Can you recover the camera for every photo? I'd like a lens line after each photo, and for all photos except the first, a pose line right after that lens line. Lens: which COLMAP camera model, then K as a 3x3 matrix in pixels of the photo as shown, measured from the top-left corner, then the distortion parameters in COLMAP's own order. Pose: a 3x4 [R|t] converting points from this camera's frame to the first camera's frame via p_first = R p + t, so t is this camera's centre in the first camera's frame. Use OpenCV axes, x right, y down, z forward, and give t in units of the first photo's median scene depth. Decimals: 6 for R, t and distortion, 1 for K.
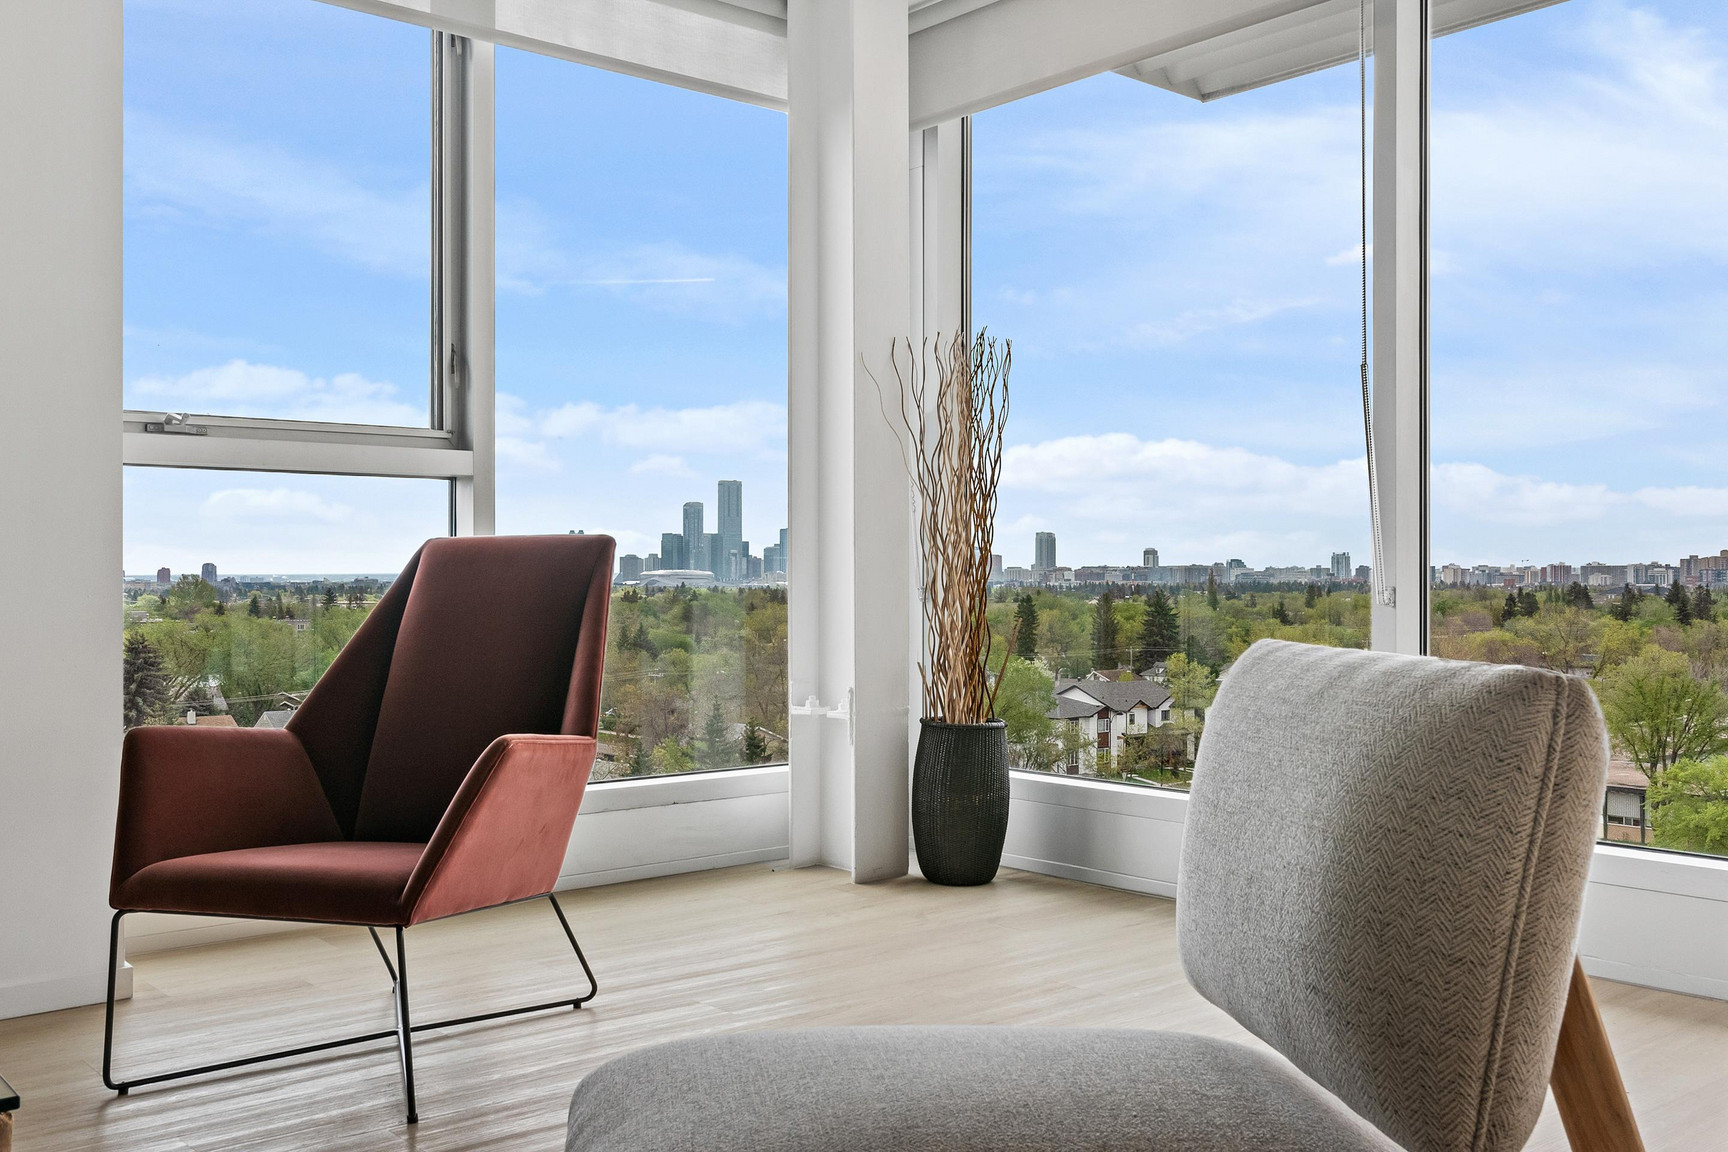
lens RADIAL K [[1623.0, 0, 861.5], [0, 1623.0, 574.8], [0, 0, 1]] dist [-0.010776, 0.000000]
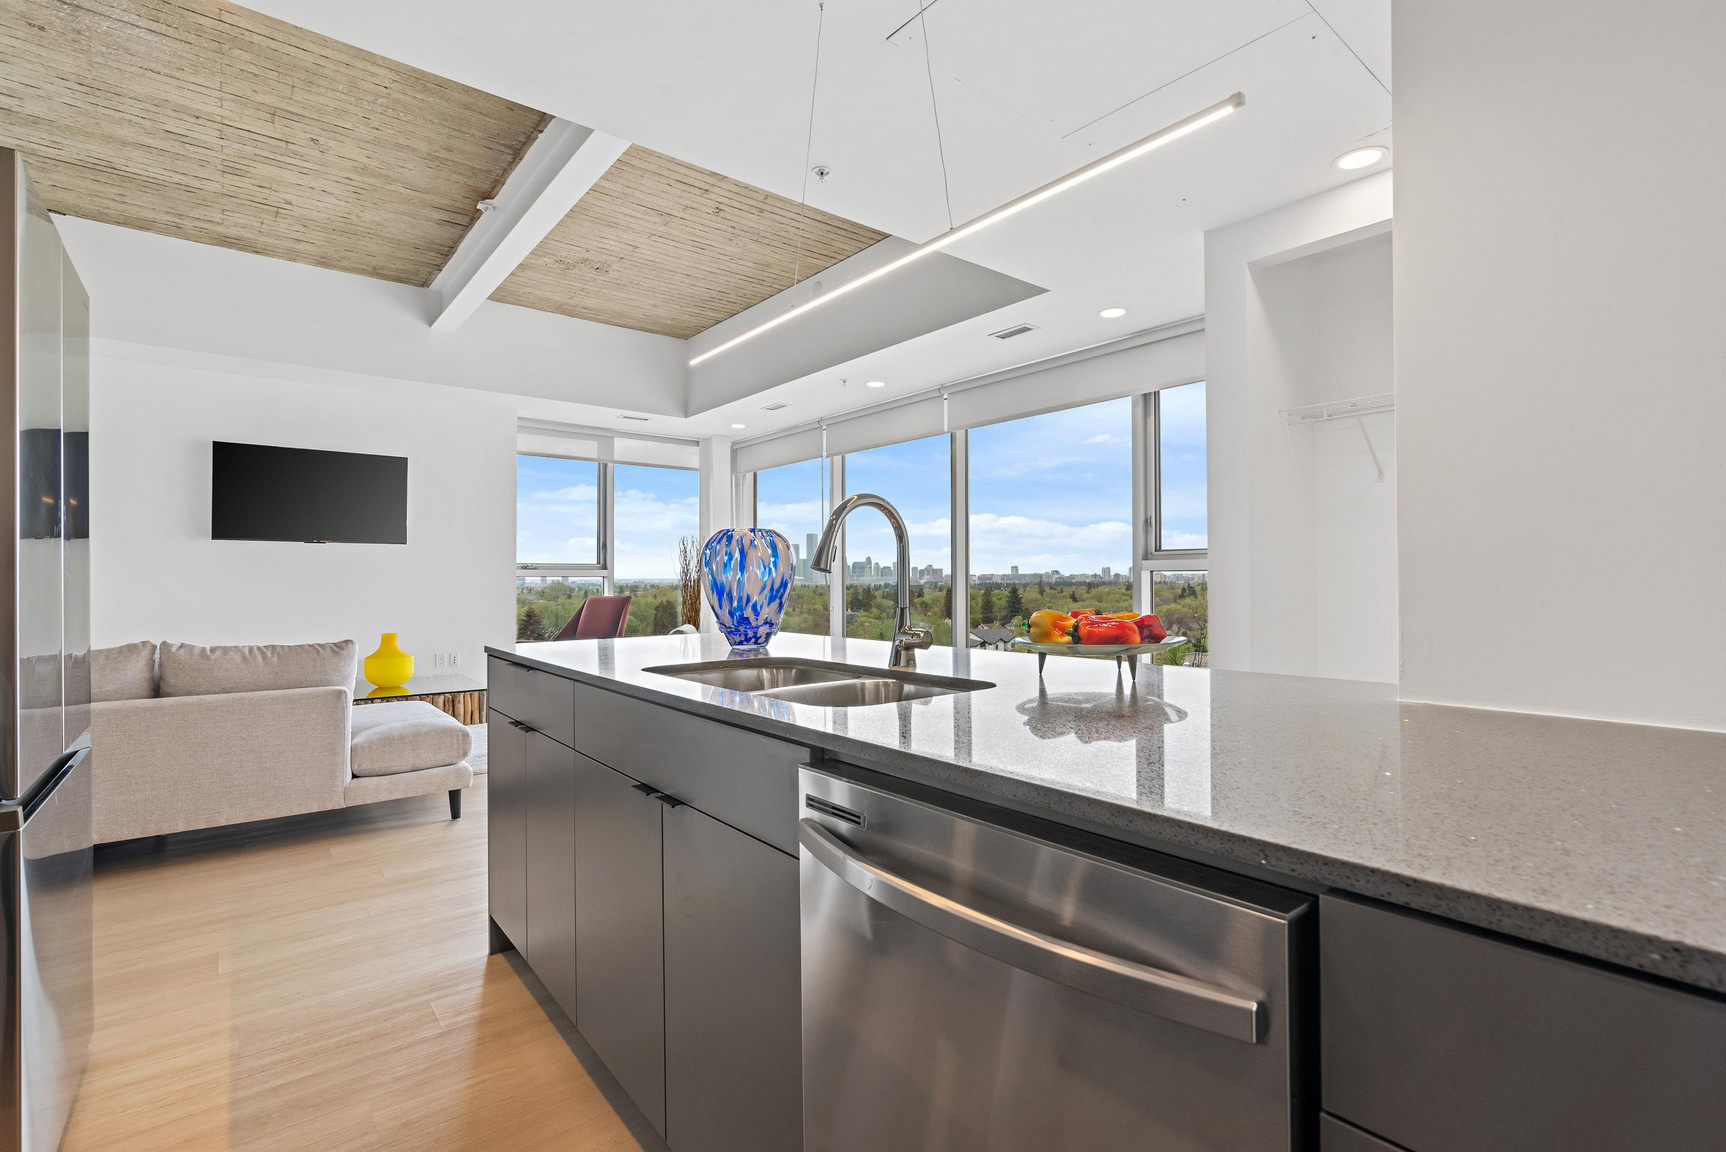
lens RADIAL K [[795.0, 0, 873.1], [0, 795.0, 570.1], [0, 0, 1]] dist [-0.017618, 0.005151]
pose [[0.999909, -0.003792, -0.012950, 0.185914], [0.003672, 0.999950, -0.009251, -0.026279], [0.012985, 0.009203, 0.999873, -0.389427]]
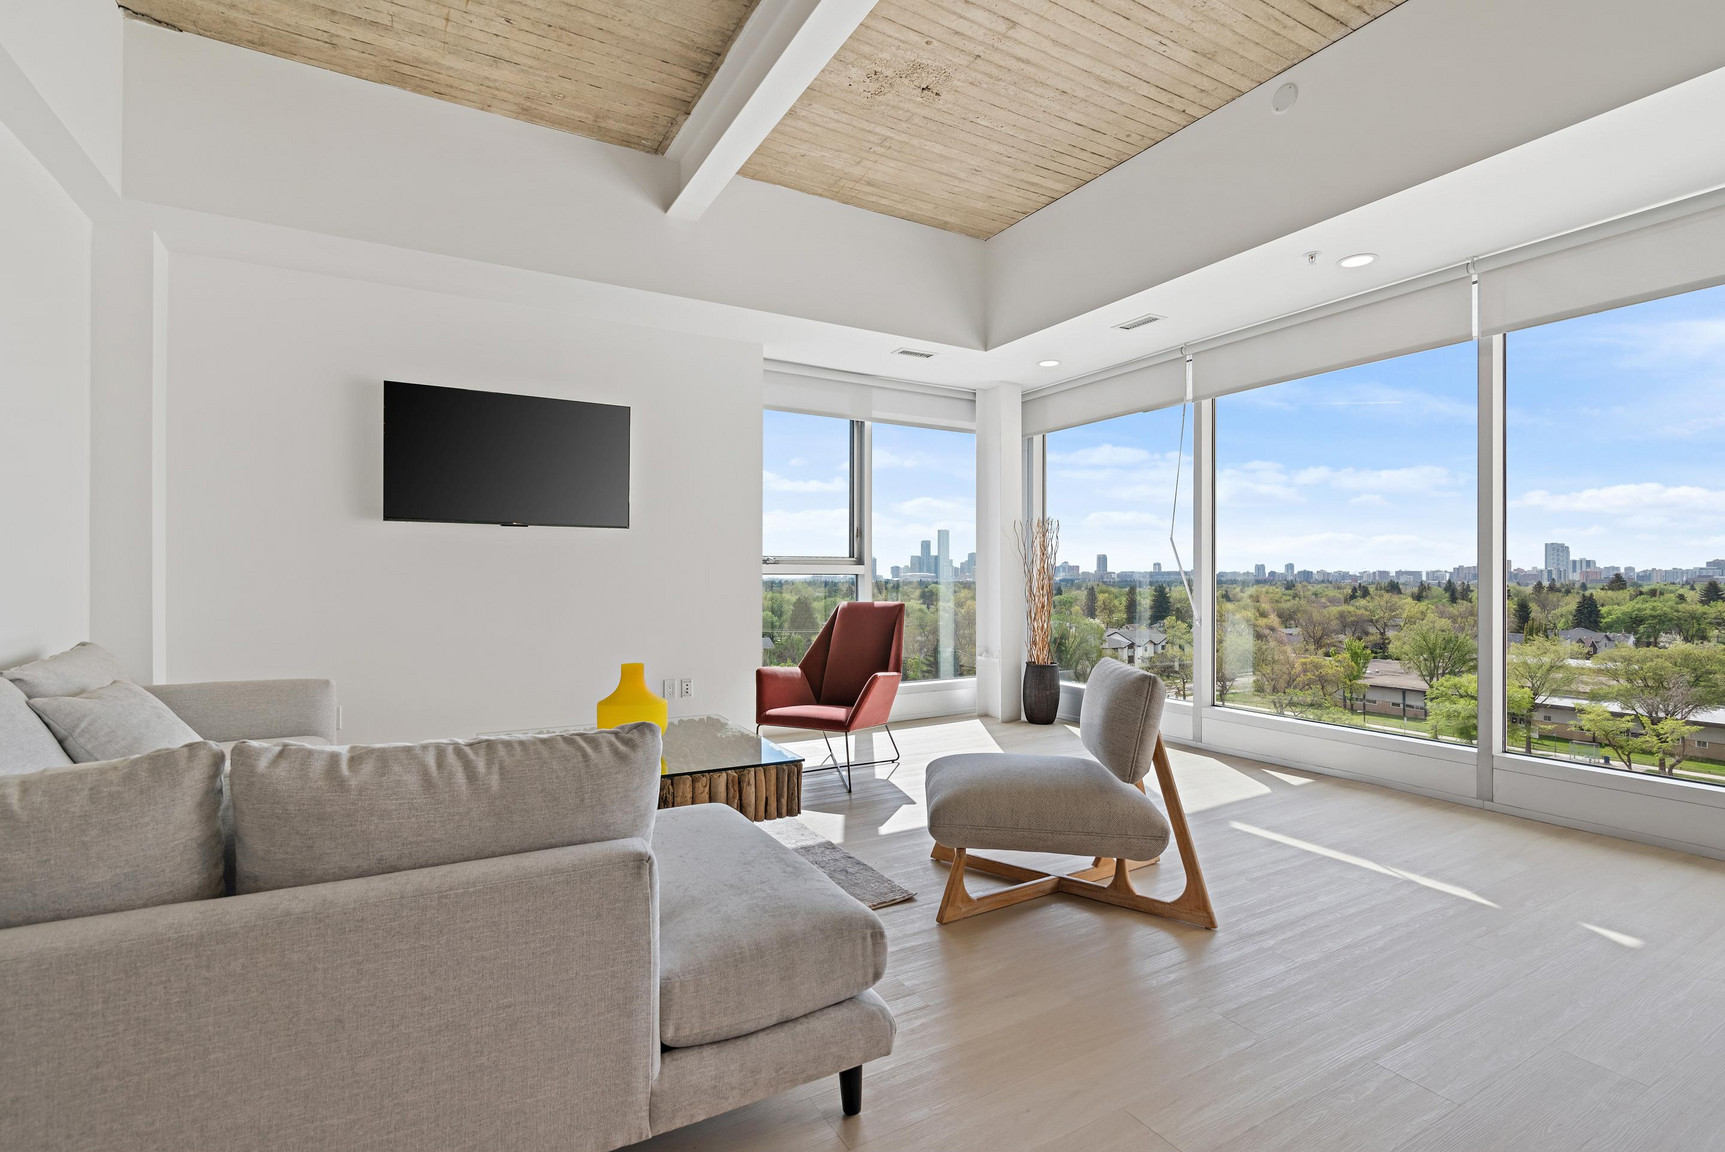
lens RADIAL K [[794.5, 0, 867.8], [0, 794.5, 578.8], [0, 0, 1]] dist [-0.017618, 0.005151]
pose [[0.984651, 0.001036, -0.174533, 0.003834], [-0.000081, 0.999985, 0.005479, -0.028001], [0.174536, -0.005381, 0.984636, -0.167503]]
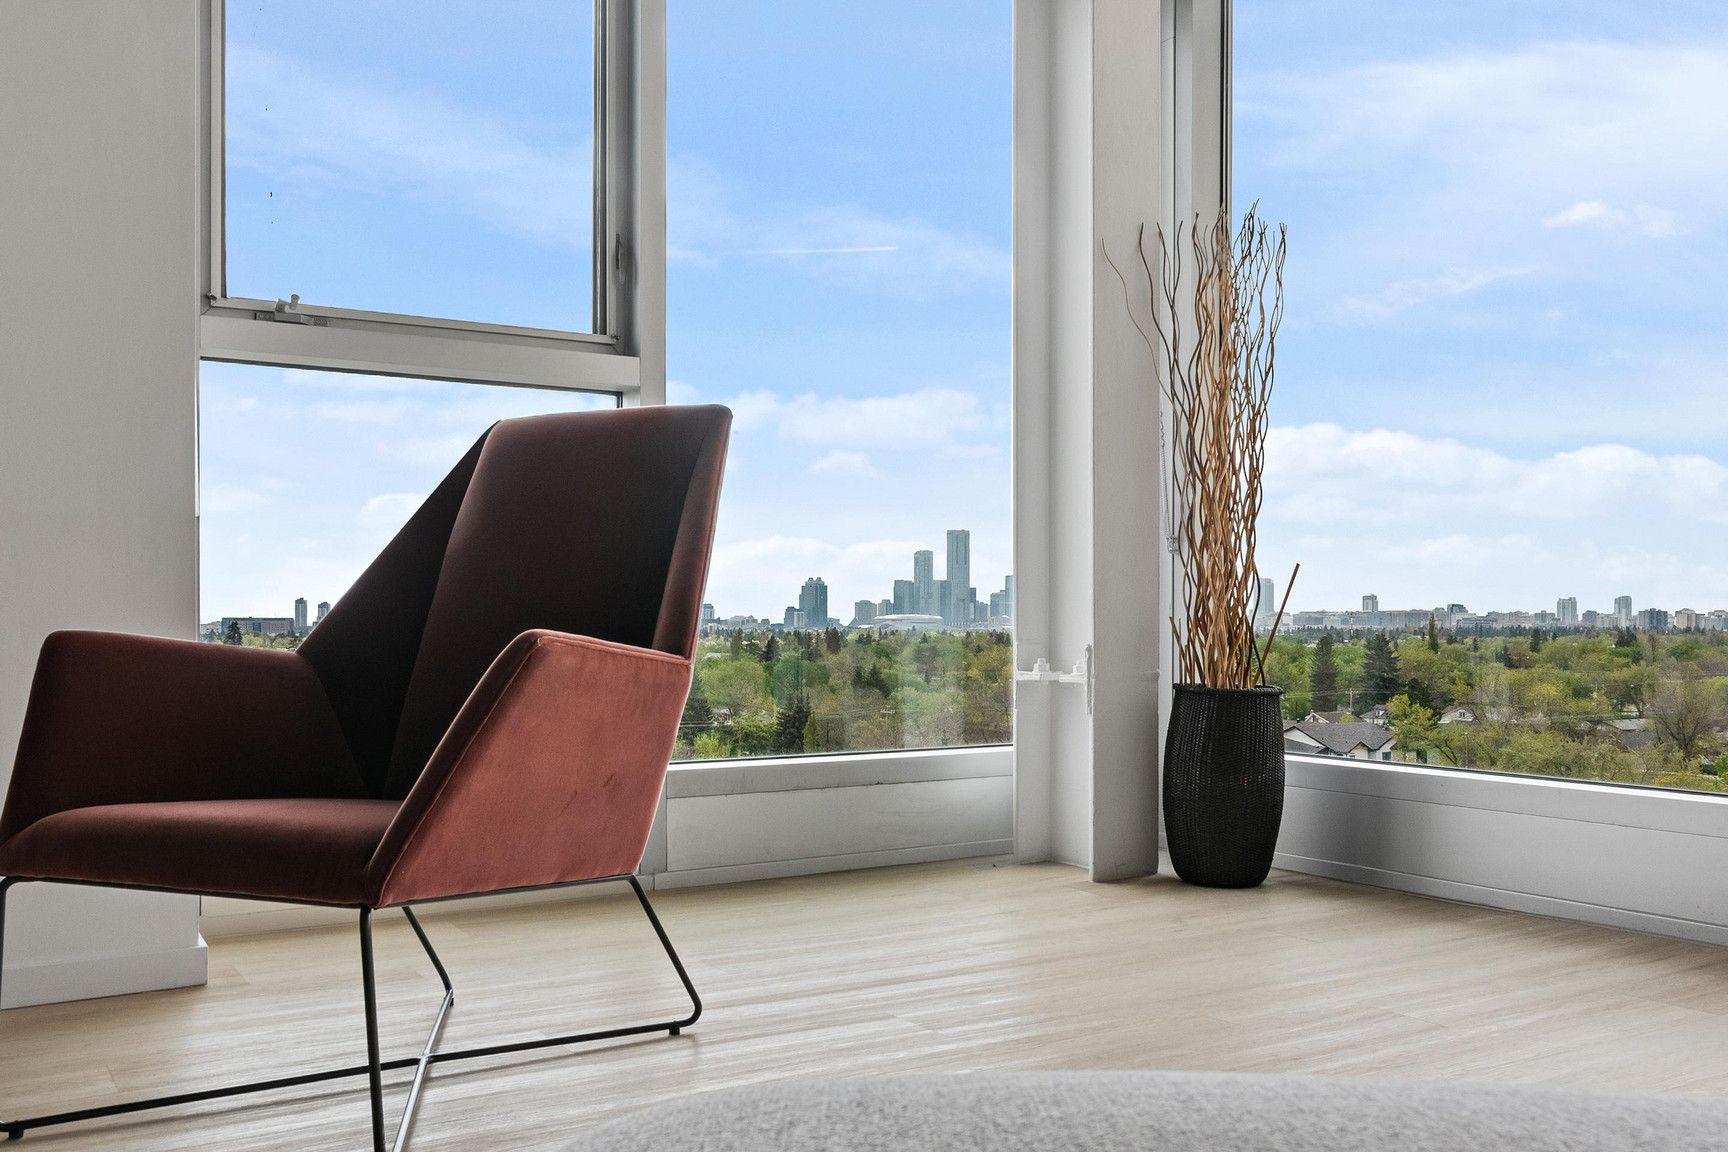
lens RADIAL K [[1527.7, 0, 860.6], [0, 1527.7, 620.3], [0, 0, 1]] dist [-0.015416, 0.023512]
pose [[0.989551, 0.001083, -0.144183, -0.004606], [-0.001204, 0.999999, -0.000755, 0.028221], [0.144182, 0.000921, 0.989551, 0.104099]]
